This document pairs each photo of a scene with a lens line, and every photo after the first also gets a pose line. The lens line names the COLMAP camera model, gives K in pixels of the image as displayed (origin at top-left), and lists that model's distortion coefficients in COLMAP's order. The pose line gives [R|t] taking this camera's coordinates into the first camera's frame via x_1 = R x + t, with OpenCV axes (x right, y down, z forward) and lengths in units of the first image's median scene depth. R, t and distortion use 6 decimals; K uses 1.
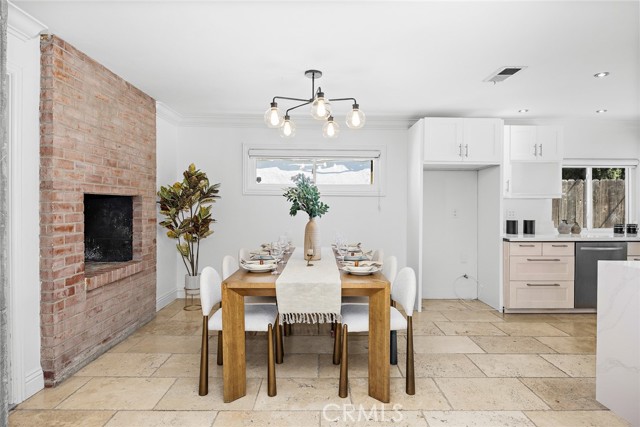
lens RADIAL K [[349.1, 0, 320.0], [0, 349.1, 213.5], [0, 0, 1]] dist [-0.003651, -0.001055]
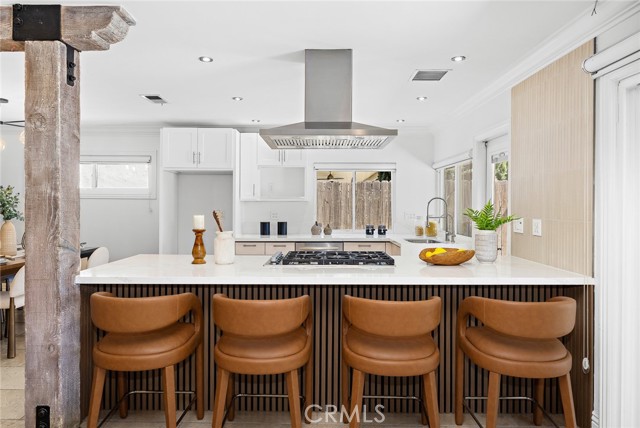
lens RADIAL K [[409.6, 0, 320.8], [0, 409.6, 204.0], [0, 0, 1]] dist [-0.061271, 0.038079]
pose [[0.999919, 0.000918, -0.012714, 1.052294], [-0.001139, 0.999848, -0.017380, -0.019519], [0.012696, 0.017393, 0.999768, -0.359895]]
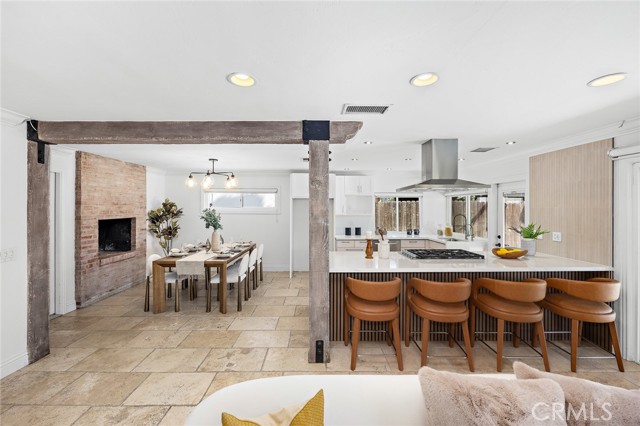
lens RADIAL K [[258.5, 0, 317.2], [0, 258.5, 208.9], [0, 0, 1]] dist [-0.001091, 0.000152]
pose [[0.999994, -0.002342, -0.002479, 0.562193], [0.002310, 0.999915, -0.012870, -0.085840], [0.002509, 0.012864, 0.999914, -0.489027]]
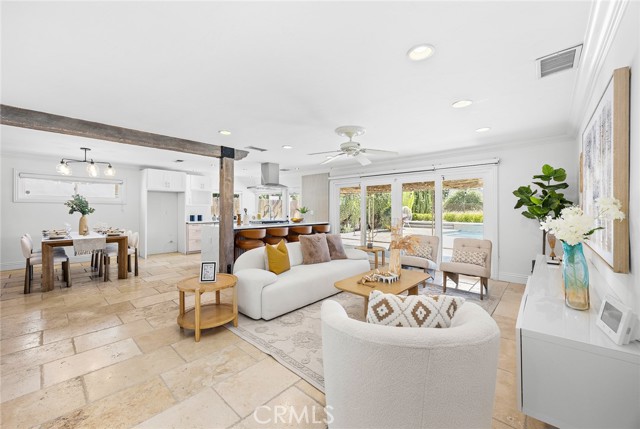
lens RADIAL K [[253.6, 0, 309.5], [0, 253.6, 209.7], [0, 0, 1]] dist [-0.000481, 0.000022]
pose [[0.693863, -0.002005, 0.720104, -0.178779], [0.013290, 0.999861, -0.010022, 0.014916], [-0.719984, 0.016524, 0.693794, -1.053780]]
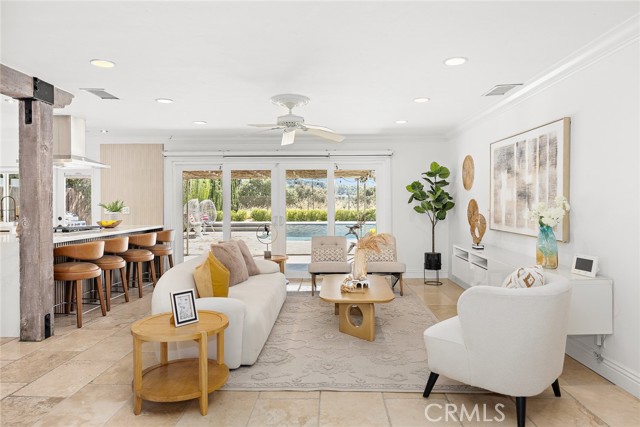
lens RADIAL K [[415.3, 0, 323.4], [0, 415.3, 206.9], [0, 0, 1]] dist [-0.000281, -0.000143]
pose [[0.024904, -0.008115, 0.999657, -0.641390], [0.020086, 0.999769, 0.007615, 0.003912], [-0.999488, 0.019890, 0.025062, -0.530081]]
